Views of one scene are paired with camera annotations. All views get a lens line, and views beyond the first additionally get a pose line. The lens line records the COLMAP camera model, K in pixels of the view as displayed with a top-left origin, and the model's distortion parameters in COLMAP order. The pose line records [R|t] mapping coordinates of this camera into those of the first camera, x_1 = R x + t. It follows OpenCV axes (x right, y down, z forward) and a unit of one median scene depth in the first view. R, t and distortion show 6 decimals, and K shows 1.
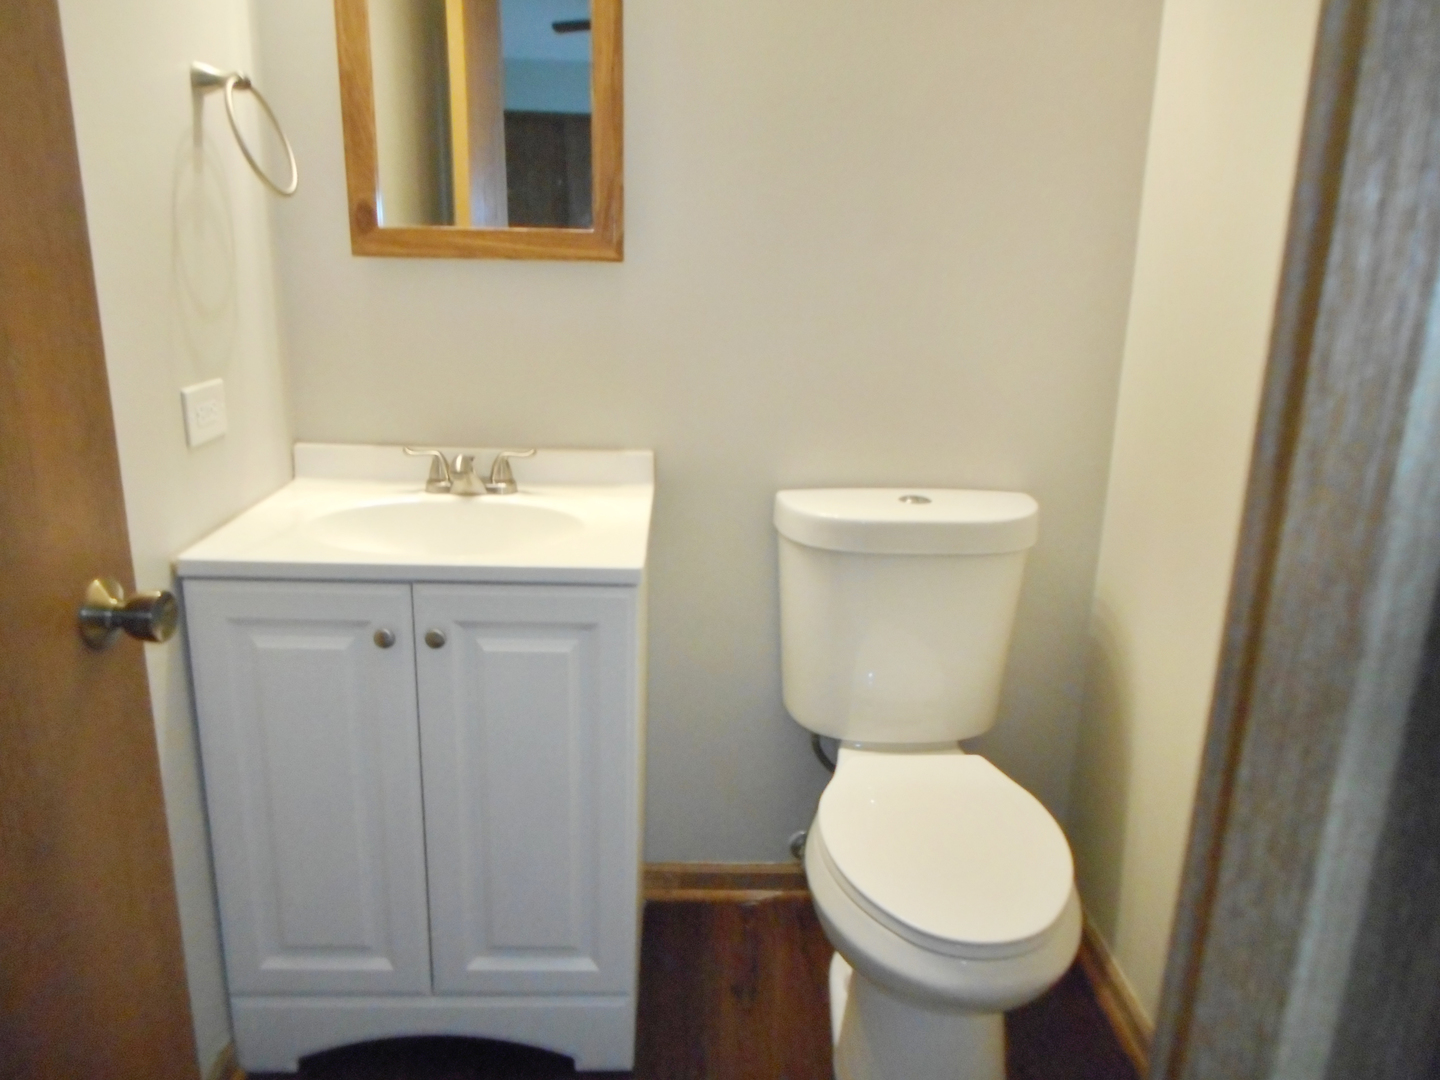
lens RADIAL K [[1057.2, 0, 720.0], [0, 1057.2, 540.0], [0, 0, 1]] dist [-0.052423, 0.008792]
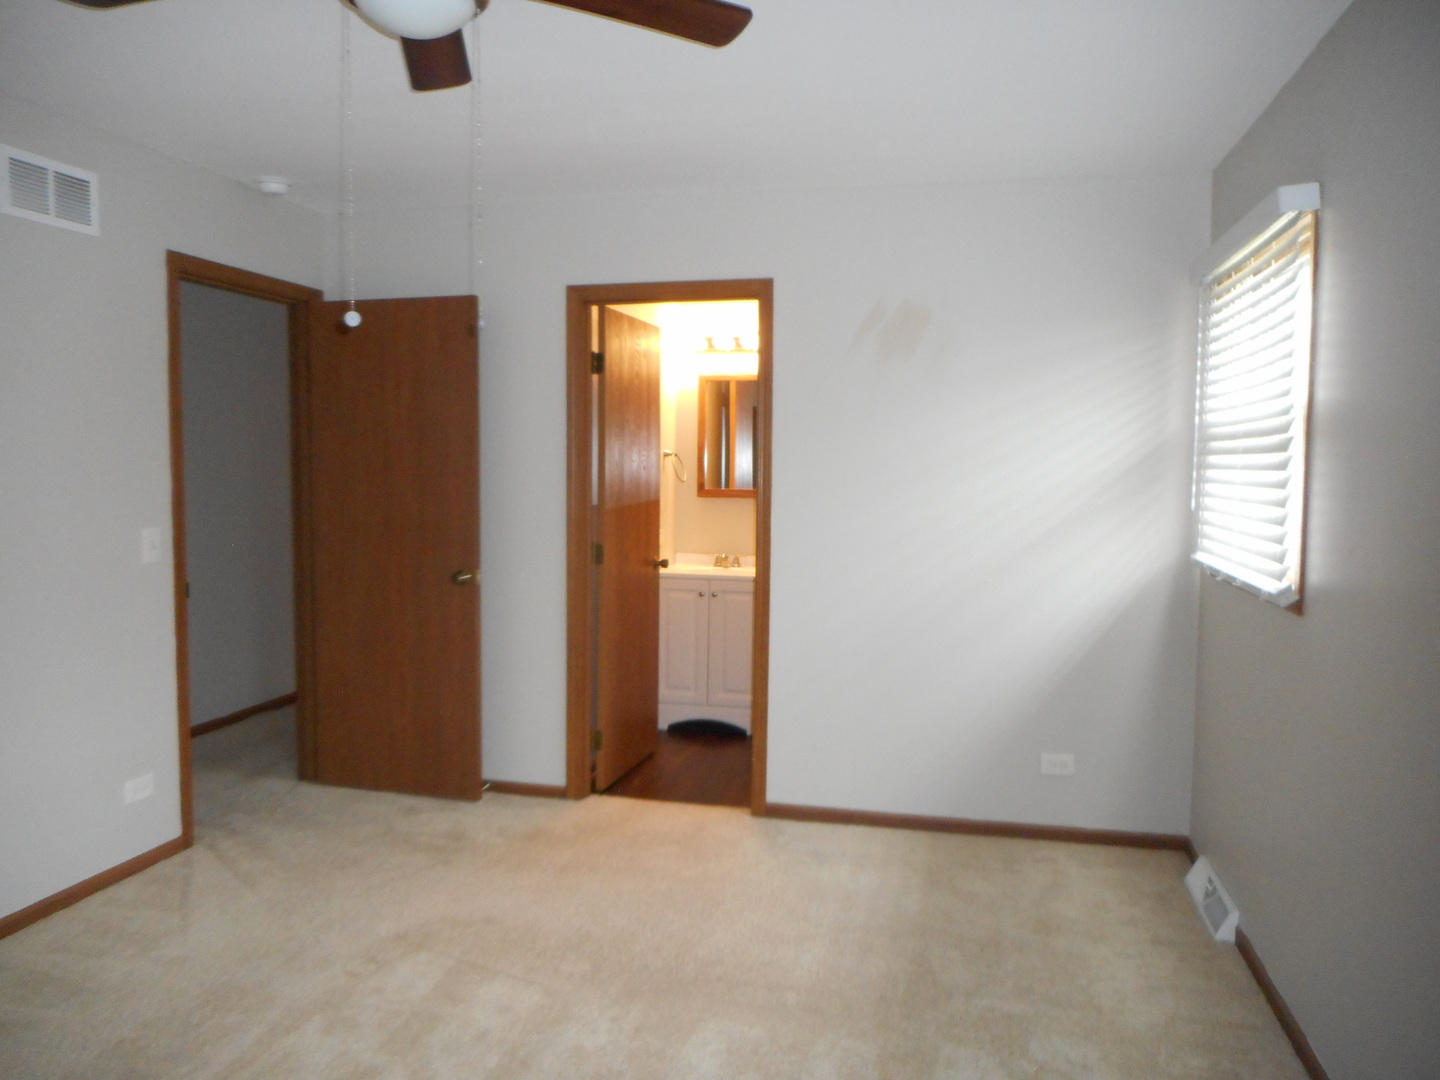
lens RADIAL K [[1057.2, 0, 720.0], [0, 1057.2, 540.0], [0, 0, 1]] dist [-0.052423, 0.008792]
pose [[0.965986, -0.001451, -0.258590, 0.606452], [-0.056007, 0.975076, -0.214687, 0.594089], [0.252456, 0.221868, 0.941828, -2.167550]]
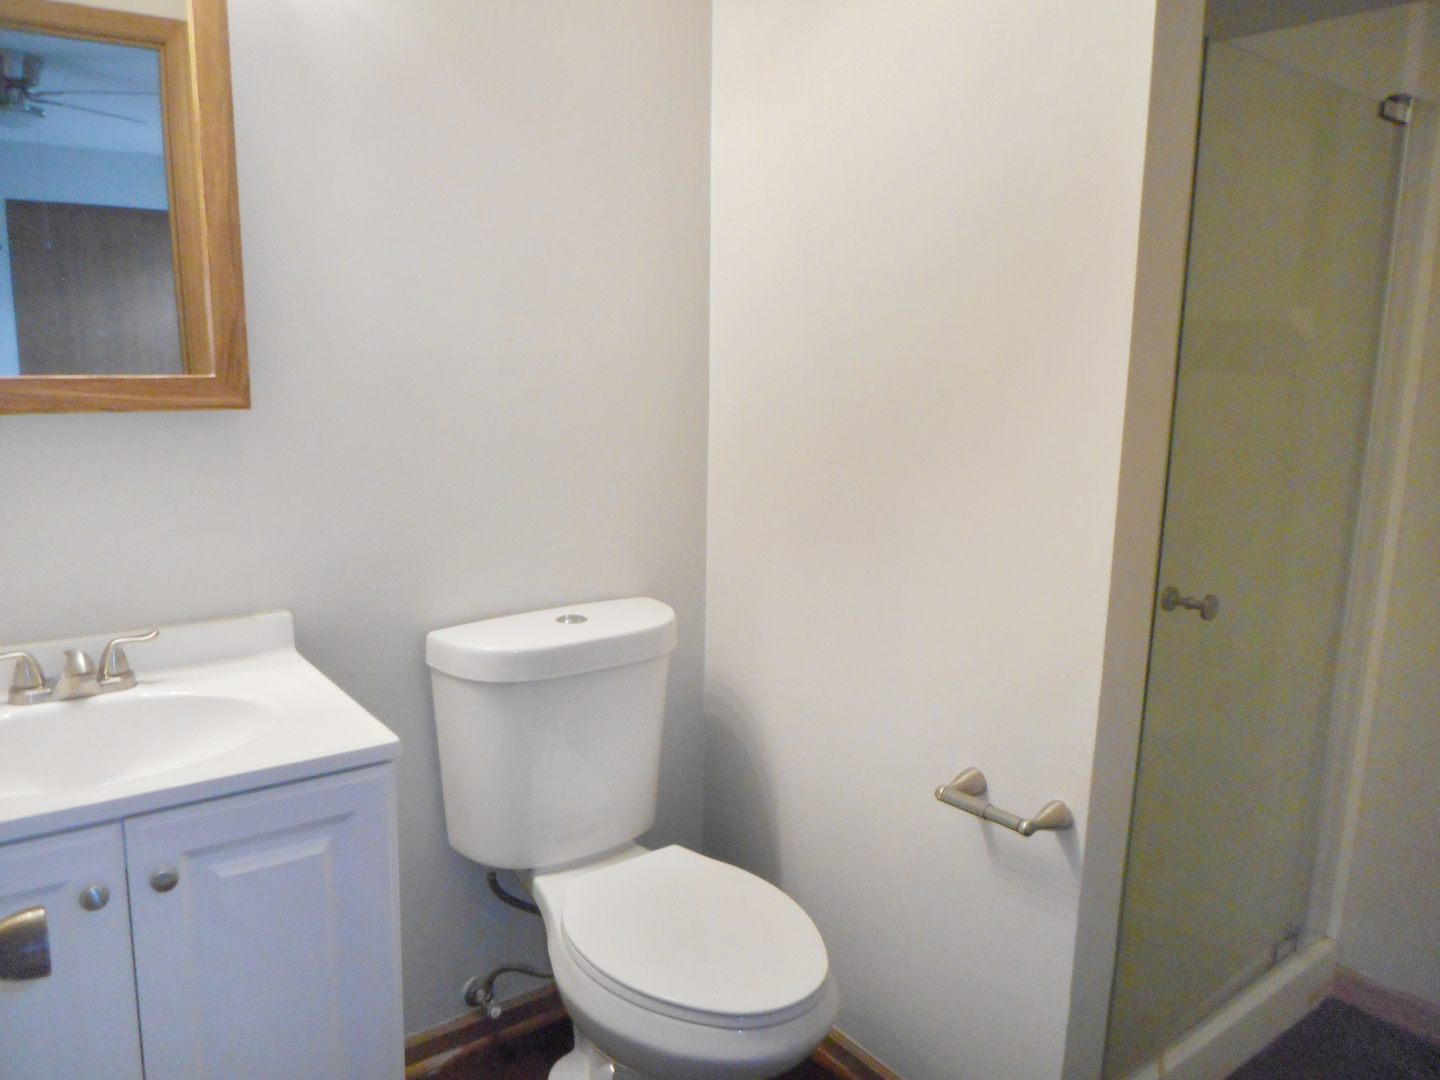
lens RADIAL K [[1057.2, 0, 720.0], [0, 1057.2, 540.0], [0, 0, 1]] dist [-0.052423, 0.008792]
pose [[0.808141, -0.113461, 0.577958, -0.293315], [0.163225, 0.985979, -0.034671, -0.055962], [-0.565921, 0.122356, 0.815330, 0.055971]]
